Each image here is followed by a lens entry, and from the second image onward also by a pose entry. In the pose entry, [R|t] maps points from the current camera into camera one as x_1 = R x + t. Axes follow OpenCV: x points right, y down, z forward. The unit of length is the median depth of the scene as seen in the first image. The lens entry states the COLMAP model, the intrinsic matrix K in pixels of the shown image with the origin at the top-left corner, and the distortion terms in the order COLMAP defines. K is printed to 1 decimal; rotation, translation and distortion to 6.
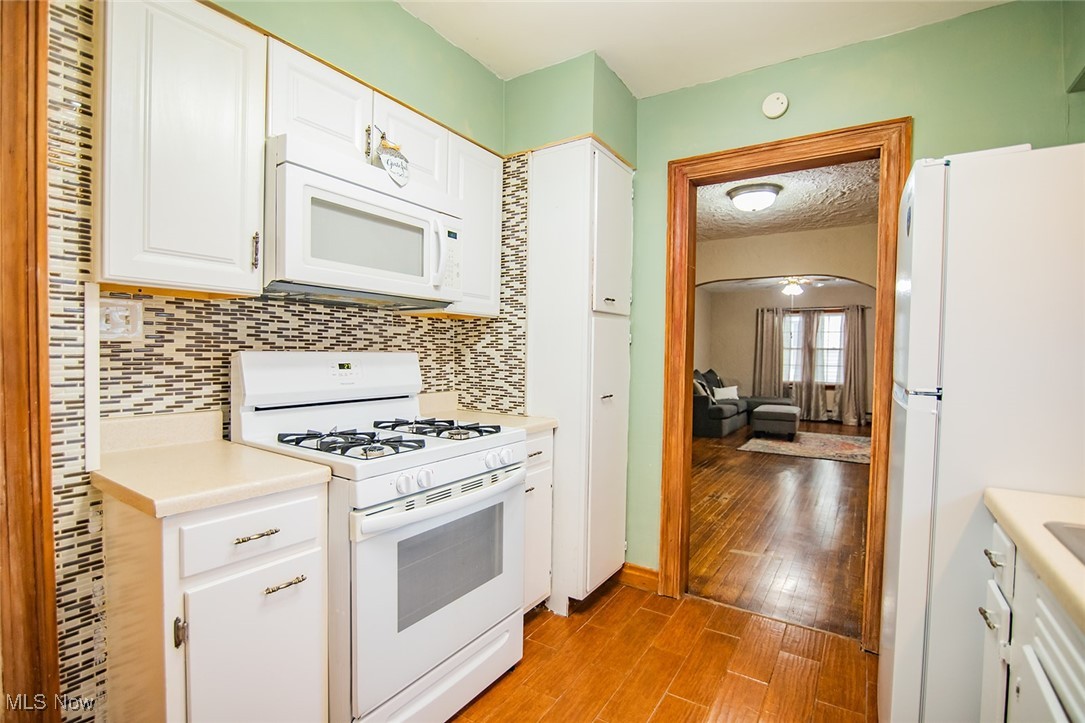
lens RADIAL K [[503.0, 0, 542.7], [0, 503.0, 367.0], [0, 0, 1]] dist [-0.021180, 0.001175]
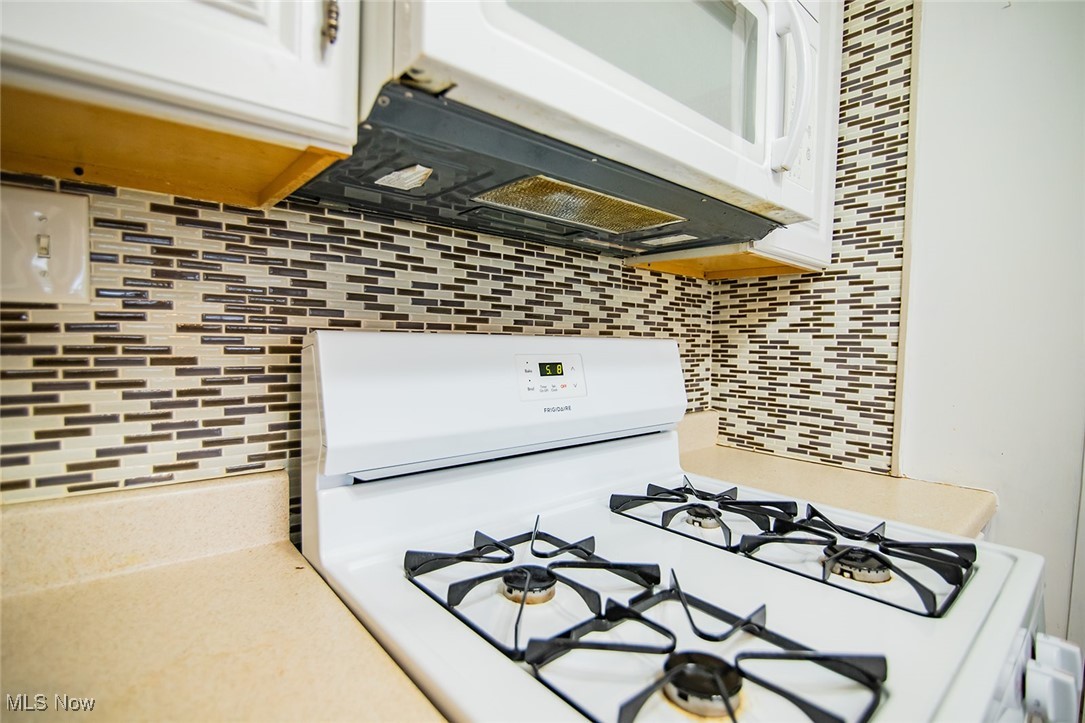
lens RADIAL K [[503.0, 0, 542.7], [0, 503.0, 367.0], [0, 0, 1]] dist [-0.021180, 0.001175]
pose [[0.965446, 0.018559, -0.259943, -0.262450], [-0.013866, 0.999706, 0.019875, -0.011033], [0.260235, -0.015584, 0.965419, 0.521307]]
